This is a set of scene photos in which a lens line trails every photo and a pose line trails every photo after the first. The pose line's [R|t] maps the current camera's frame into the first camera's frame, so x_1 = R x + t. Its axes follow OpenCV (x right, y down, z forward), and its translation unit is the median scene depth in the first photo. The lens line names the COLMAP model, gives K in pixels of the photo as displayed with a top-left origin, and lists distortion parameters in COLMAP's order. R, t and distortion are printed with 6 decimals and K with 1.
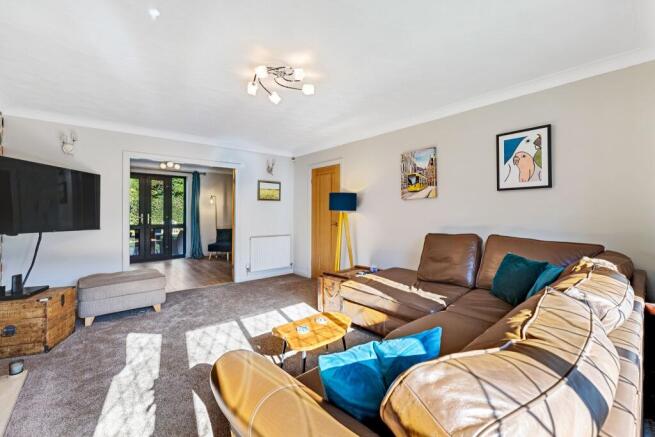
lens RADIAL K [[267.6, 0, 324.4], [0, 267.6, 208.5], [0, 0, 1]] dist [0.003404, -0.000537]
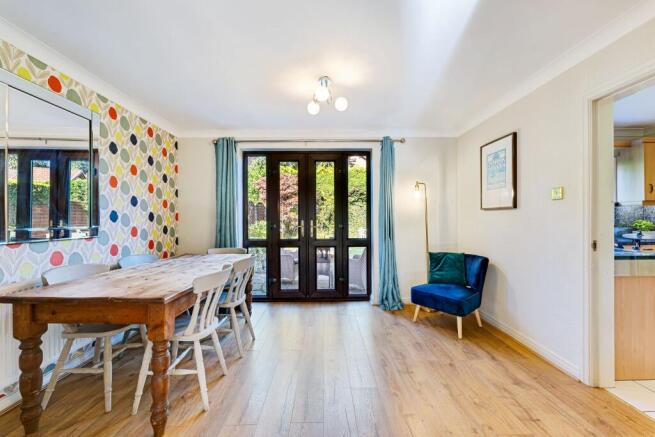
lens RADIAL K [[267.6, 0, 330.7], [0, 267.6, 219.6], [0, 0, 1]] dist [0.003404, -0.000537]
pose [[0.786684, 0.000530, -0.617355, -0.265534], [0.009741, 0.999864, 0.013271, 0.011066], [0.617279, -0.016453, 0.786572, 0.564635]]
